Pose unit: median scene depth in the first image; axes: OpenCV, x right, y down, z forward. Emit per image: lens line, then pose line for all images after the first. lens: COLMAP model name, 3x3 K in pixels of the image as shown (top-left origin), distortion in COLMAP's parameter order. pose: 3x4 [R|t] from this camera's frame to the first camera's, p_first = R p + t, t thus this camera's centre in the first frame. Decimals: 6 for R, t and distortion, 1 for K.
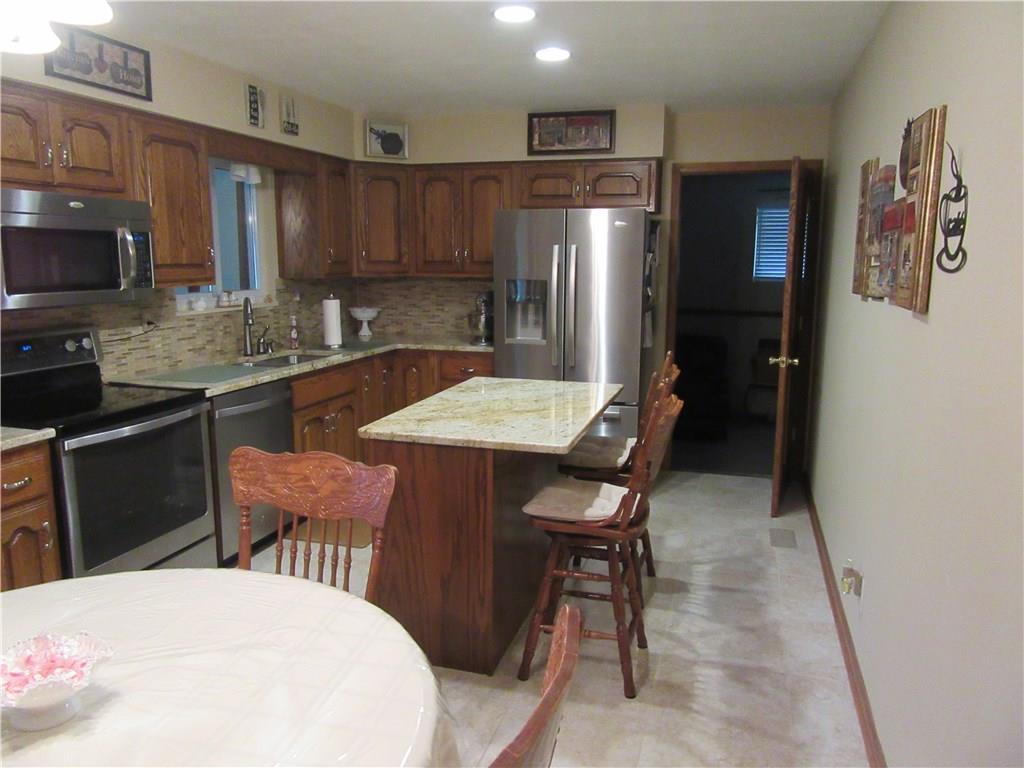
lens RADIAL K [[735.0, 0, 516.1], [0, 735.0, 384.6], [0, 0, 1]] dist [-0.002013, -0.002700]
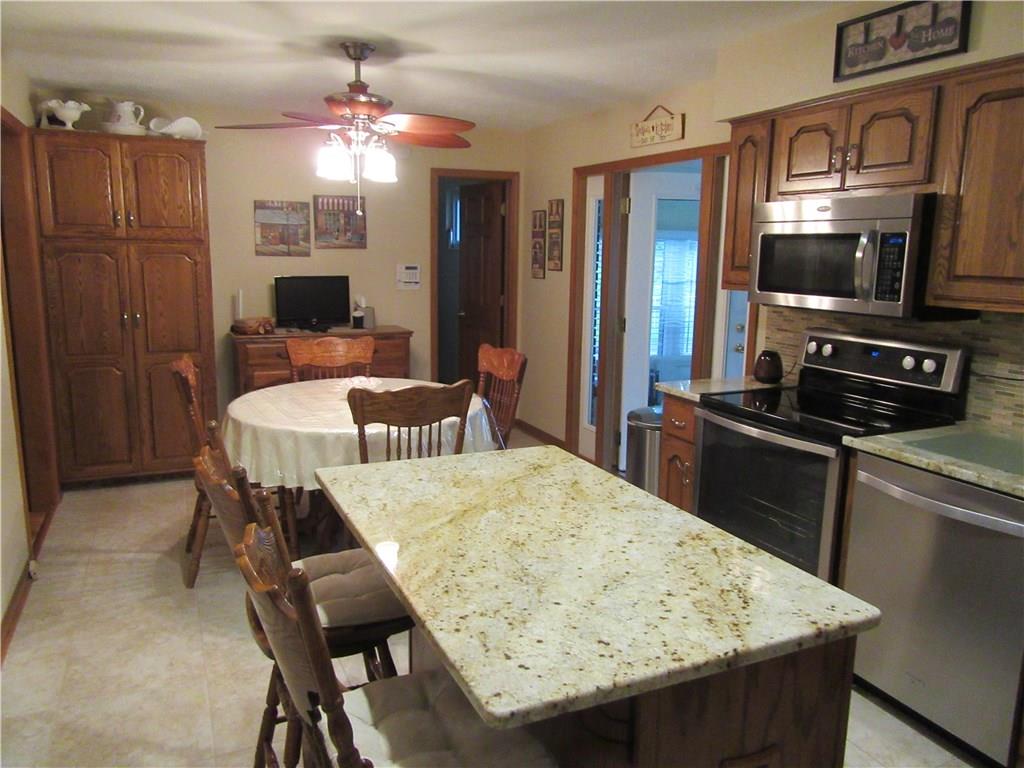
lens RADIAL K [[754.0, 0, 512.0], [0, 754.0, 384.0], [0, 0, 1]] dist [-0.009918, 0.003089]
pose [[-0.743841, 0.096297, -0.661383, 0.326517], [-0.137045, 0.946564, 0.291950, -0.207323], [0.654155, 0.307804, -0.690896, 1.195253]]
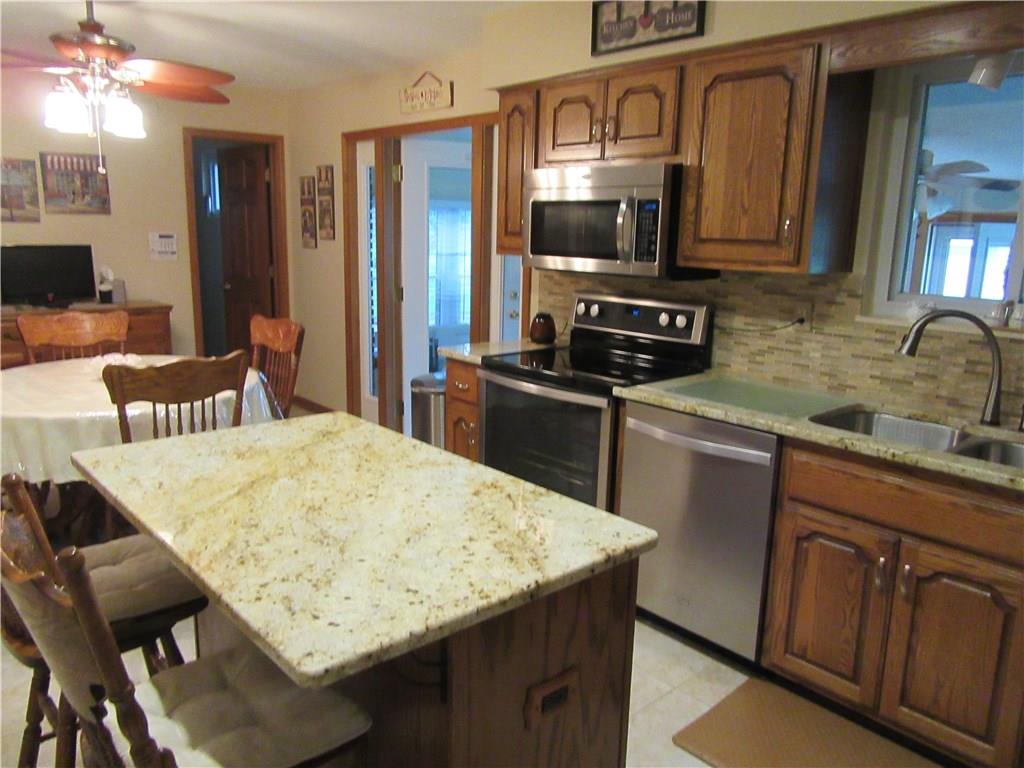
lens RADIAL K [[754.0, 0, 512.0], [0, 754.0, 384.0], [0, 0, 1]] dist [-0.009918, 0.003089]
pose [[-0.516805, 0.153906, -0.842155, 0.331436], [-0.175299, 0.943840, 0.280065, -0.197625], [0.837963, 0.292368, -0.460802, 1.192115]]
